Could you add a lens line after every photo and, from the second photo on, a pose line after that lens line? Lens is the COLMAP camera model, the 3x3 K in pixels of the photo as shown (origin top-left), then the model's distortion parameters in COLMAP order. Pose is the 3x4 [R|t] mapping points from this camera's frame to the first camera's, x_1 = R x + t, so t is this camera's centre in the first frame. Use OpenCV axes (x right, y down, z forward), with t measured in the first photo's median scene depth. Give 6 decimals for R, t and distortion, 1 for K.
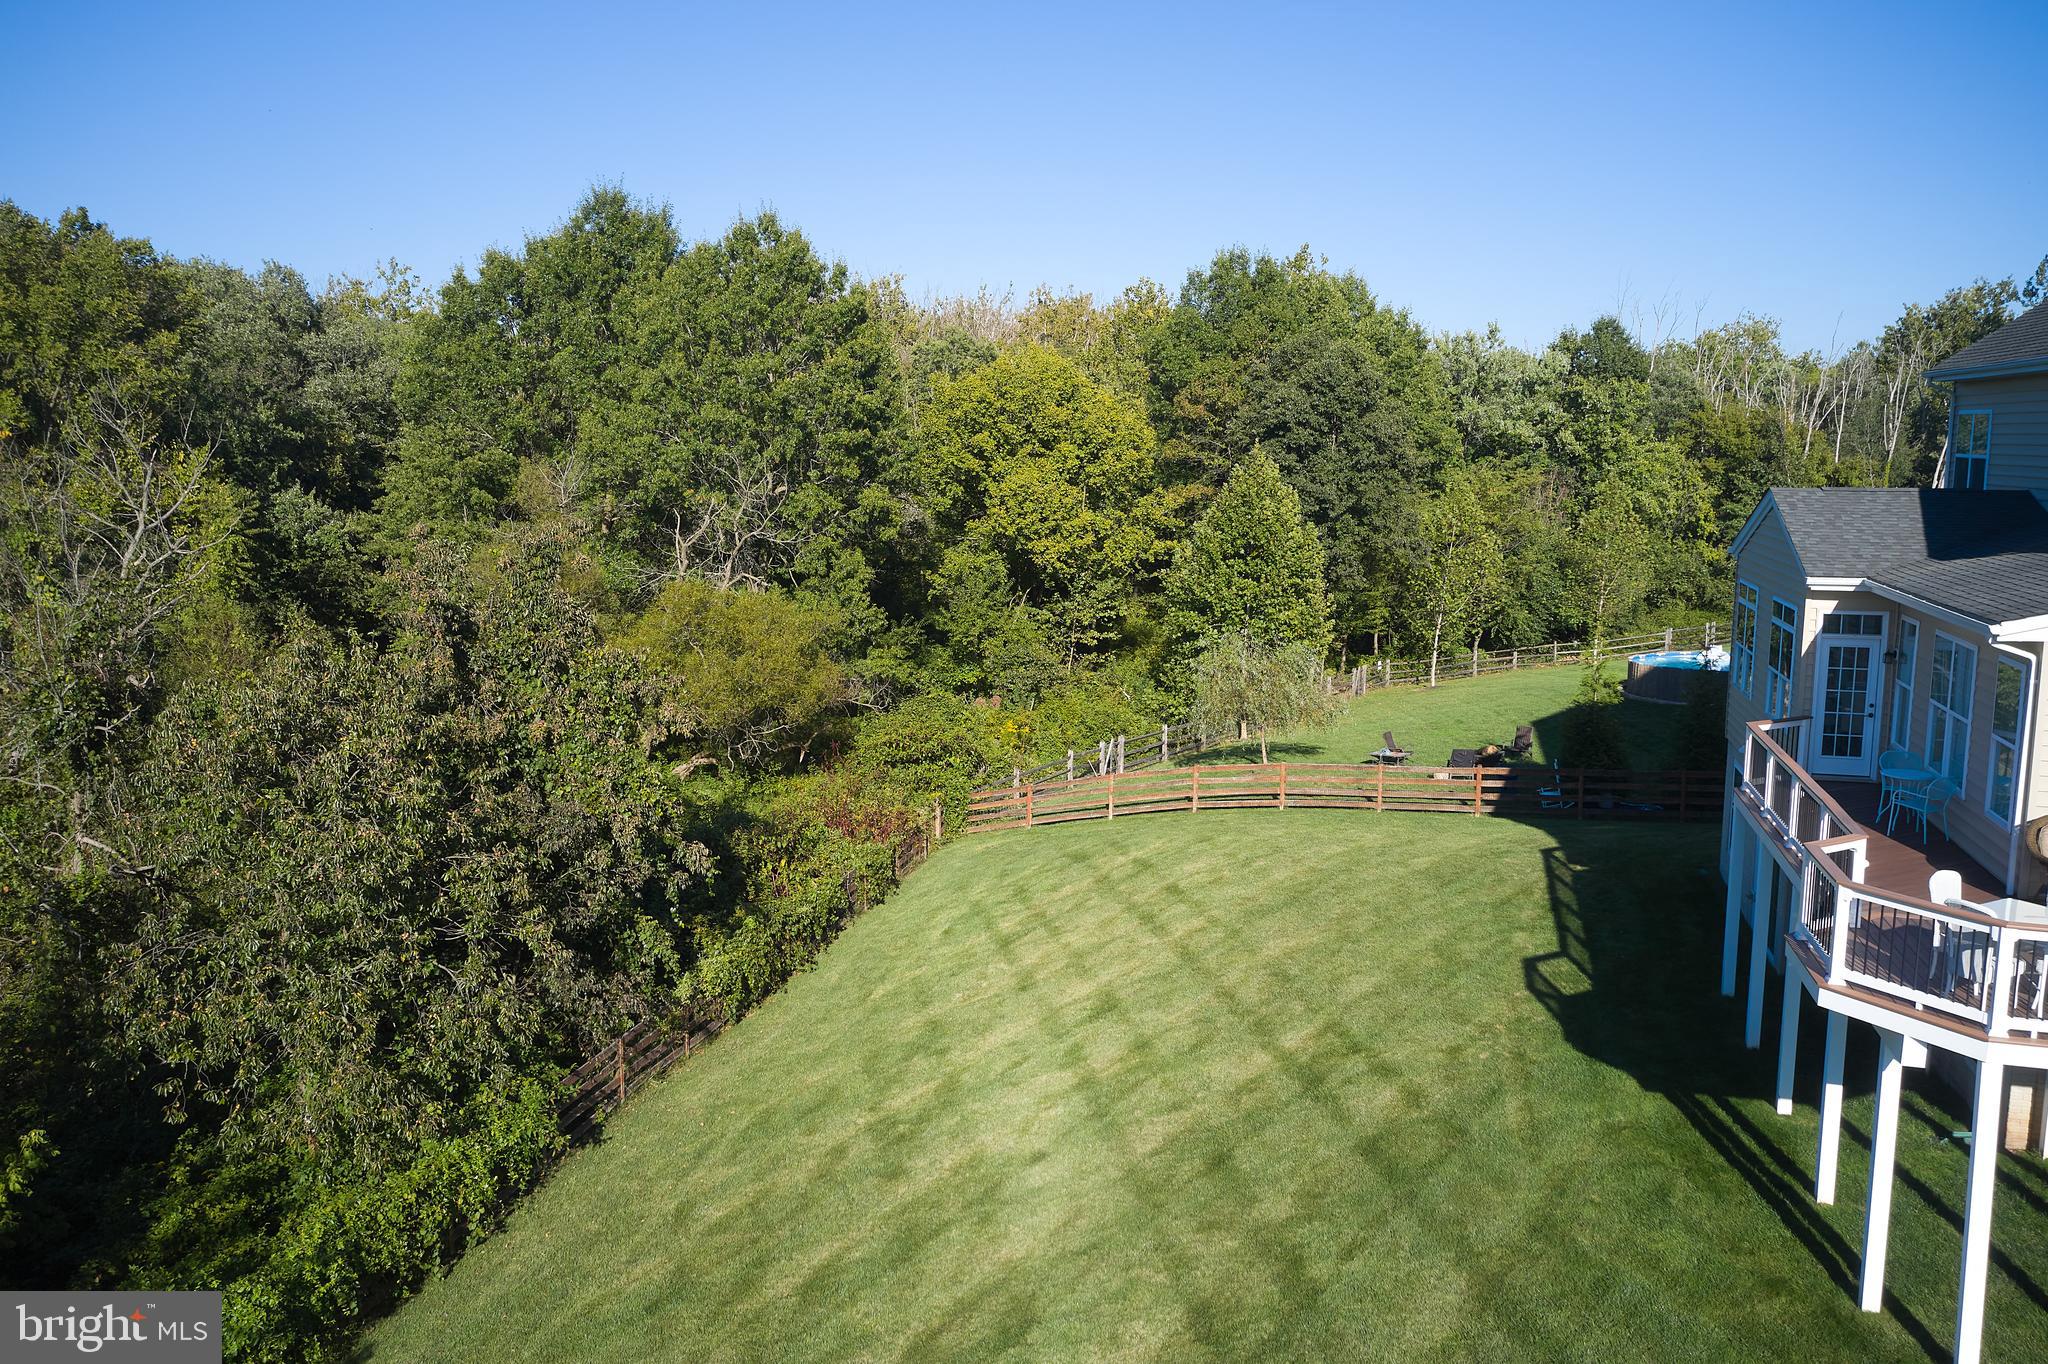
lens RADIAL K [[1617.9, 0, 1032.3], [0, 1617.9, 678.7], [0, 0, 1]] dist [-0.021676, 0.003760]
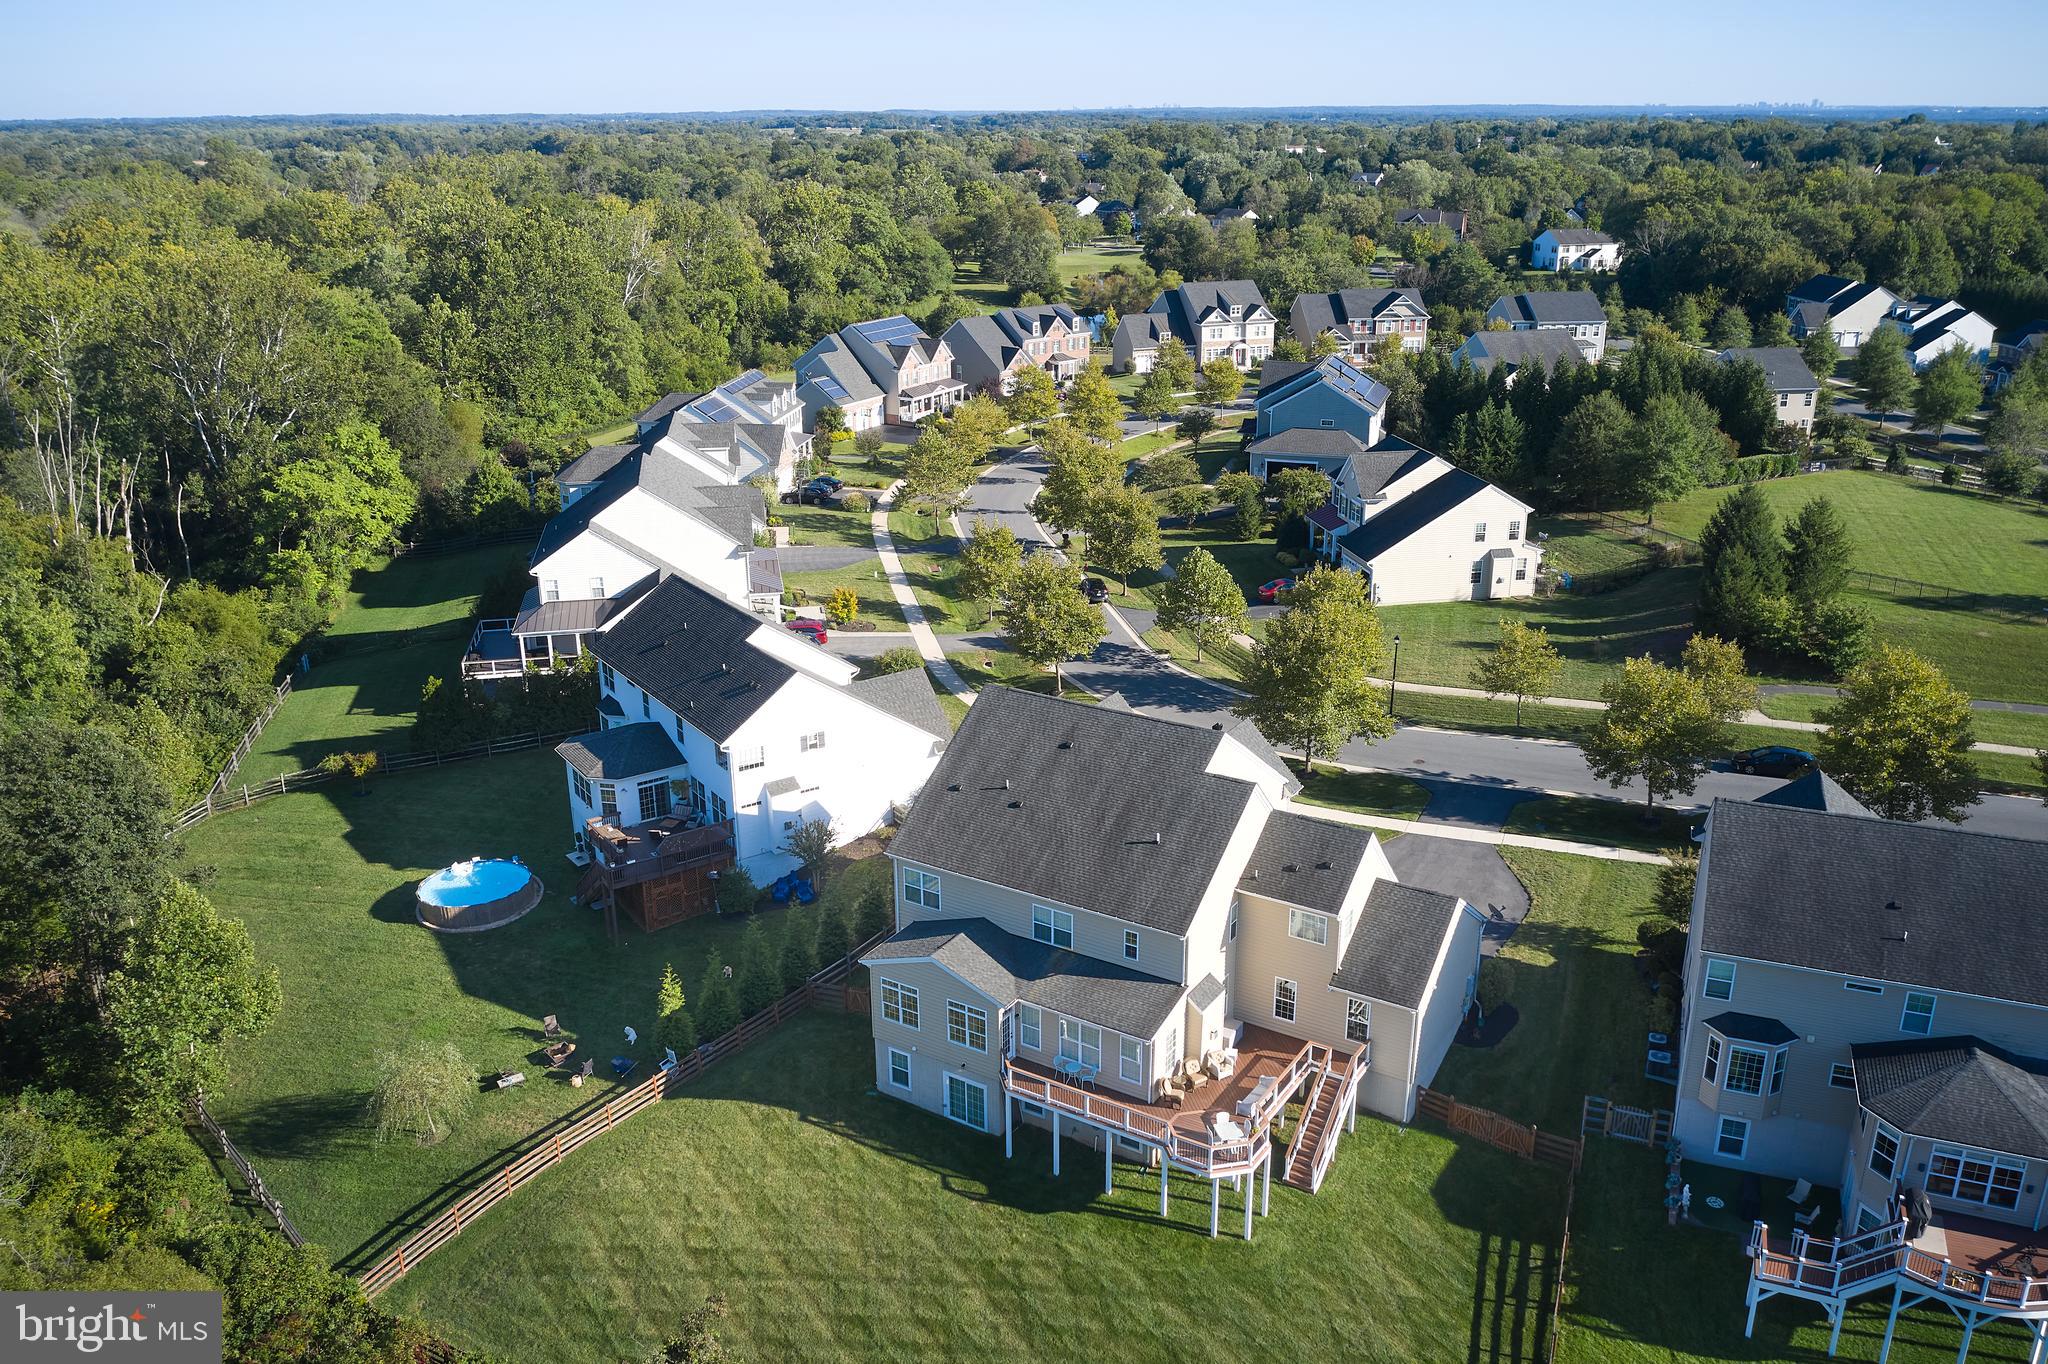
lens RADIAL K [[1617.9, 0, 1032.3], [0, 1617.9, 678.7], [0, 0, 1]] dist [-0.021676, 0.003760]
pose [[0.293687, -0.321621, 0.900171, -1.704205], [0.146245, 0.945730, 0.290185, -1.319090], [-0.944648, 0.046422, 0.324784, 0.062416]]
